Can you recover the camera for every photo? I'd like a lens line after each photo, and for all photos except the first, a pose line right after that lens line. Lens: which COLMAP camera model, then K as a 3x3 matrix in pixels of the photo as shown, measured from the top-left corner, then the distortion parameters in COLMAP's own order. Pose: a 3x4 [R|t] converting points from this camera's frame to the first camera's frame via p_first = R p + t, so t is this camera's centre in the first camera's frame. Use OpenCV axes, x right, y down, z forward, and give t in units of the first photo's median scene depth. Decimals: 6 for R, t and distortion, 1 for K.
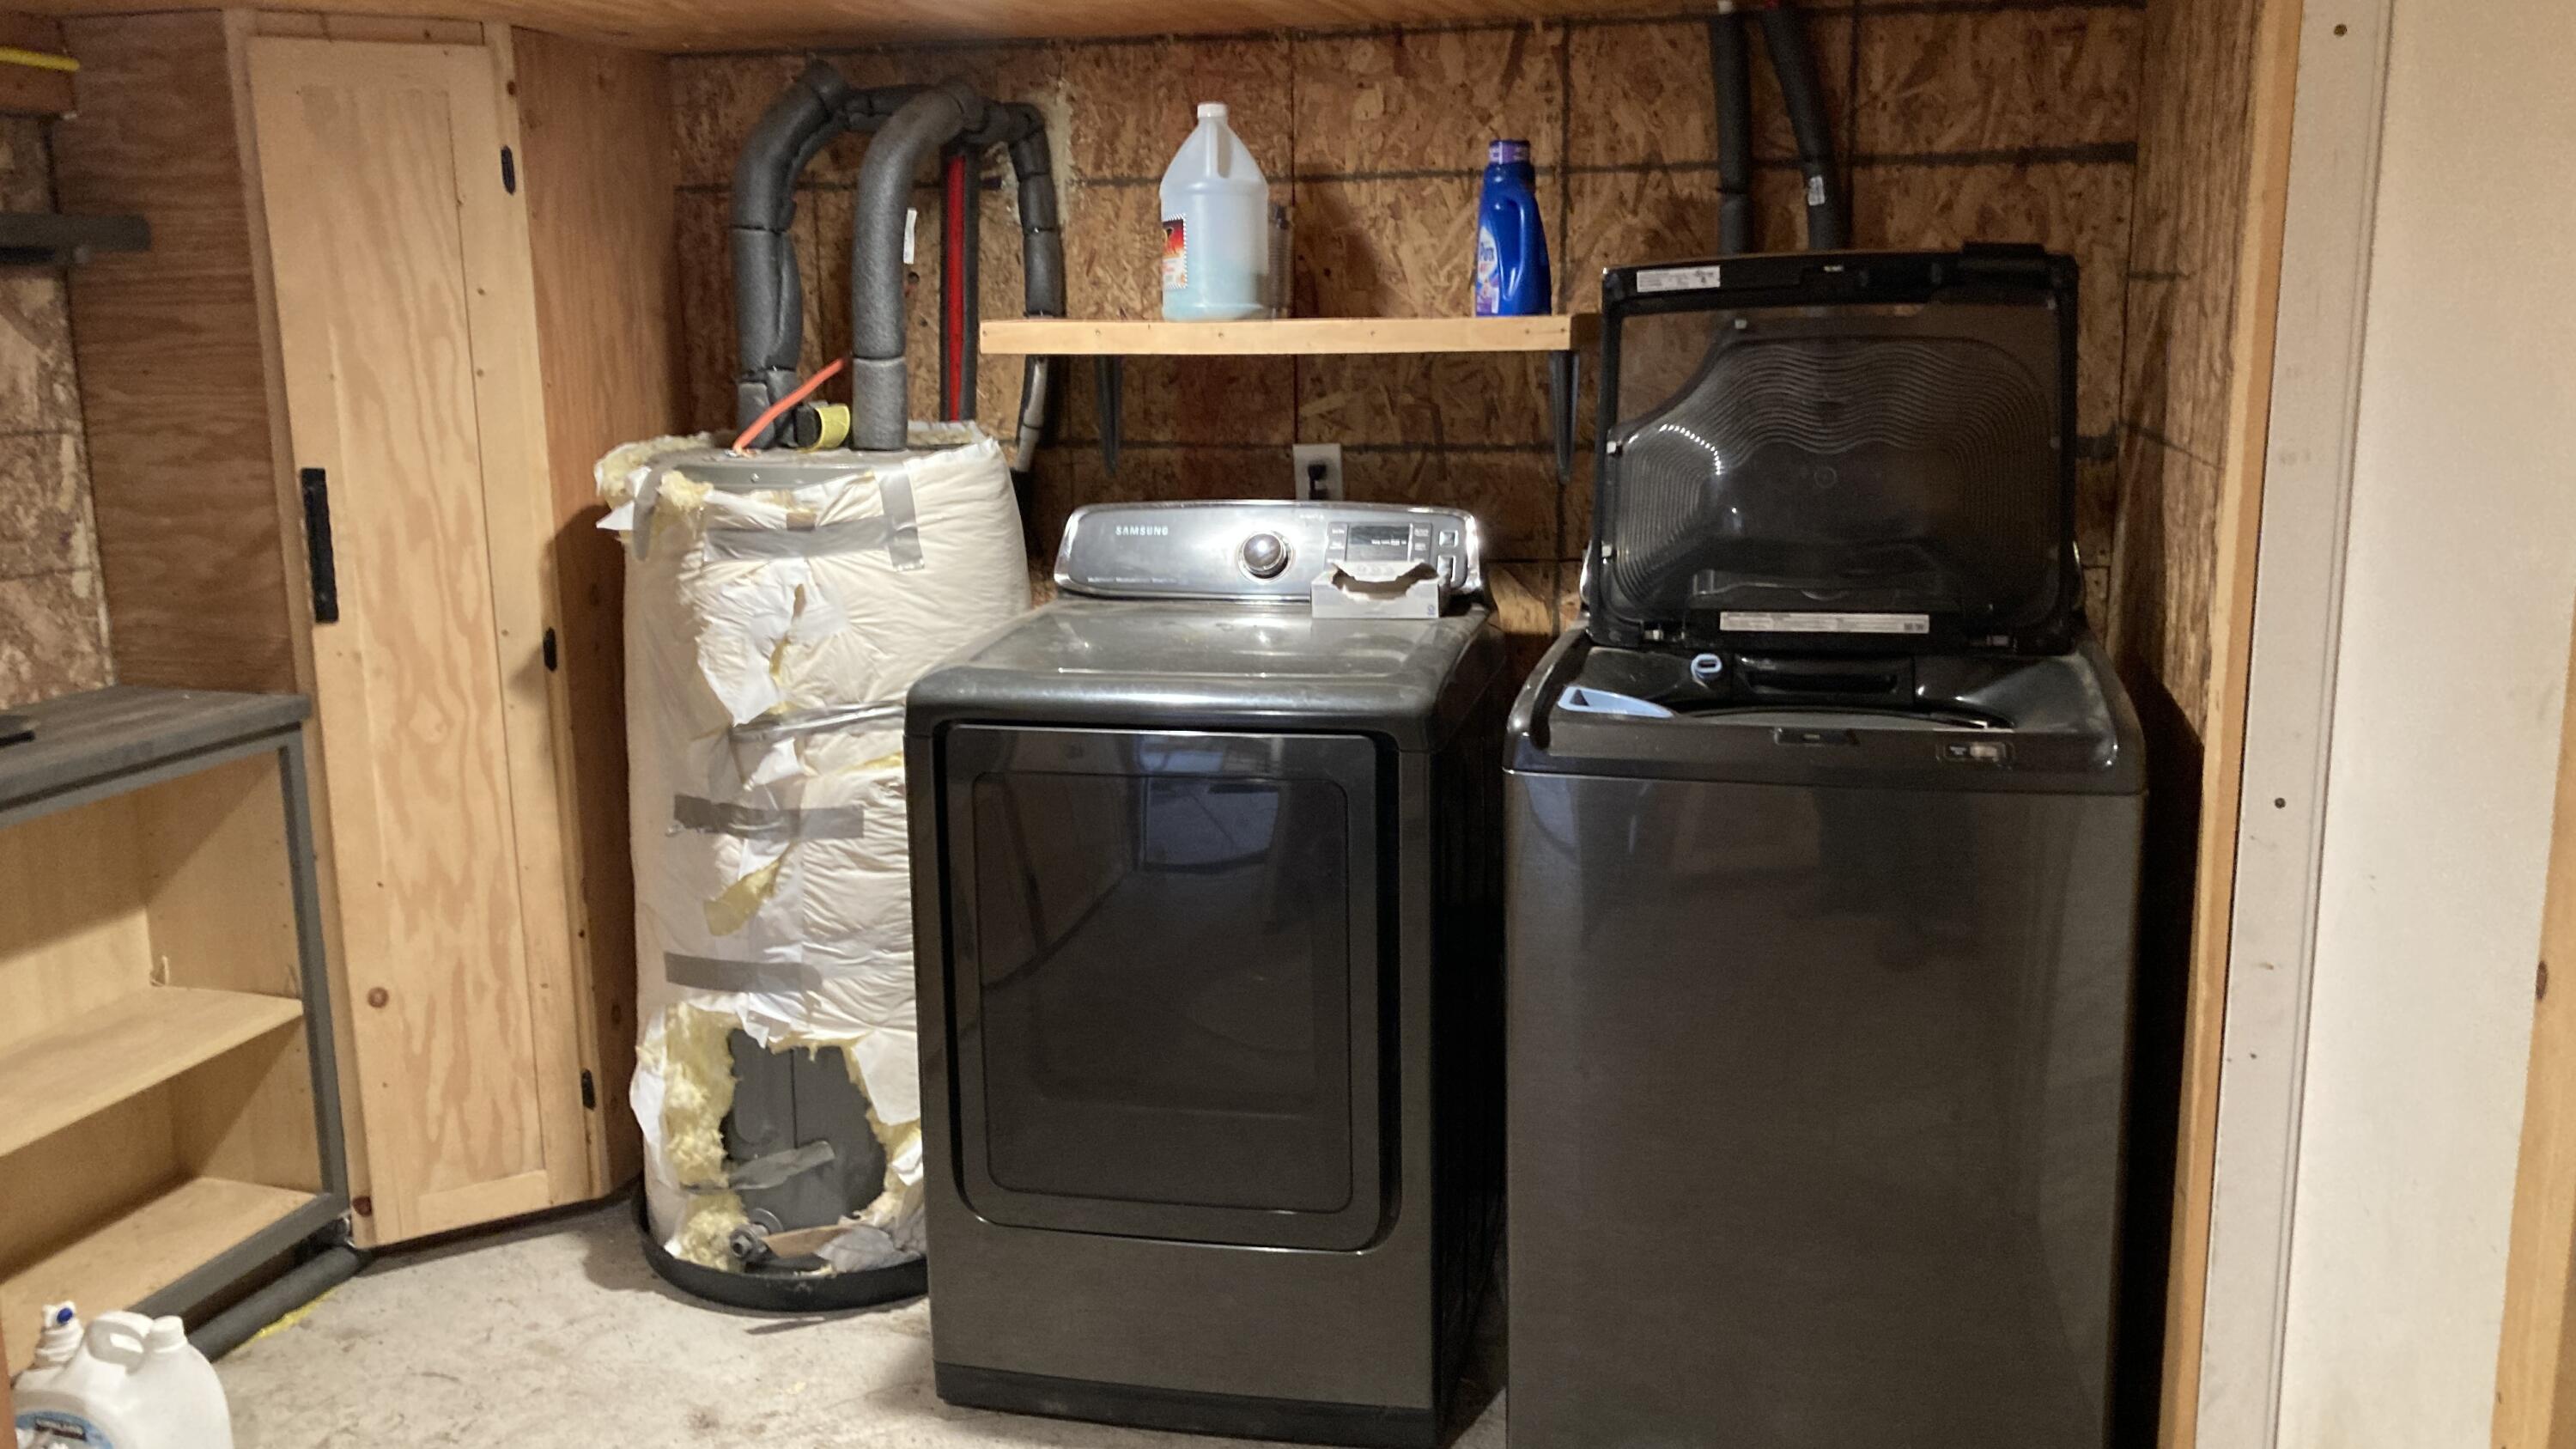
lens RADIAL K [[2123.4, 0, 1291.9], [0, 2123.4, 724.1], [0, 0, 1]] dist [0.030815, 0.029350]
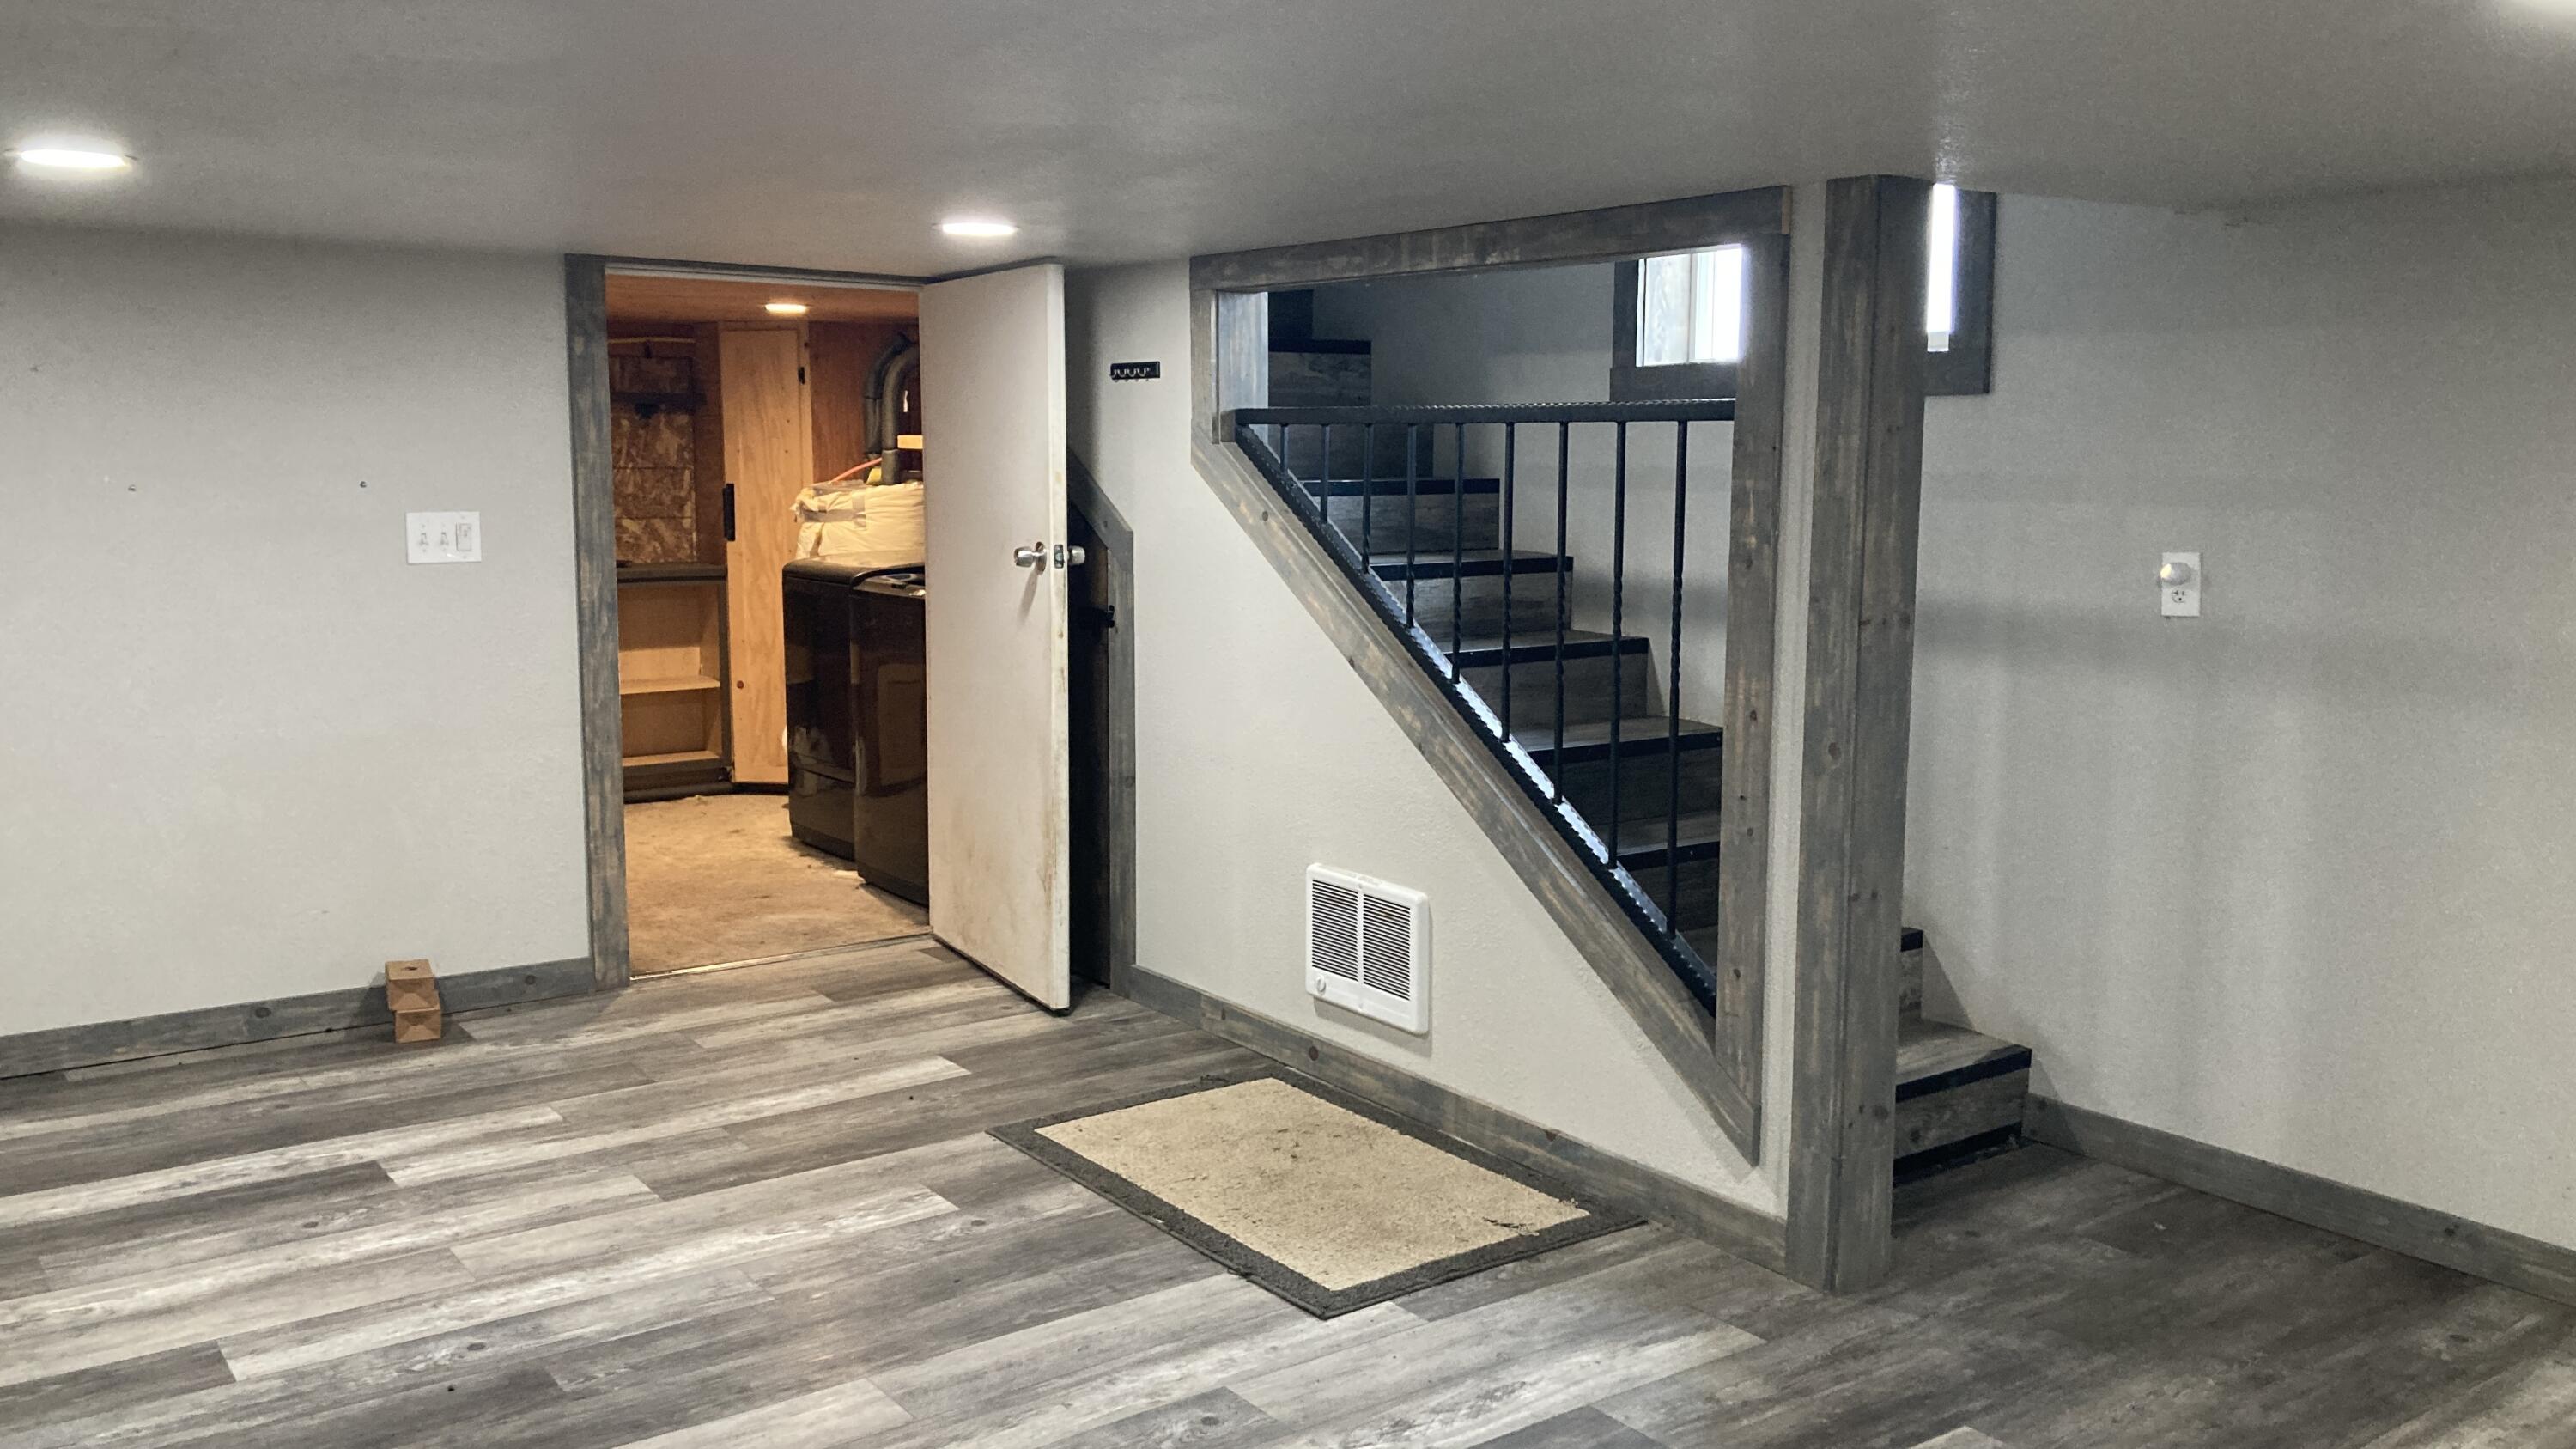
lens RADIAL K [[2123.4, 0, 1287.2], [0, 2123.4, 723.2], [0, 0, 1]] dist [0.030815, 0.029350]
pose [[0.758584, 0.107968, -0.642567, 1.836350], [-0.143820, 0.989598, -0.003509, 0.089694], [0.635504, 0.095076, 0.766221, -0.598359]]
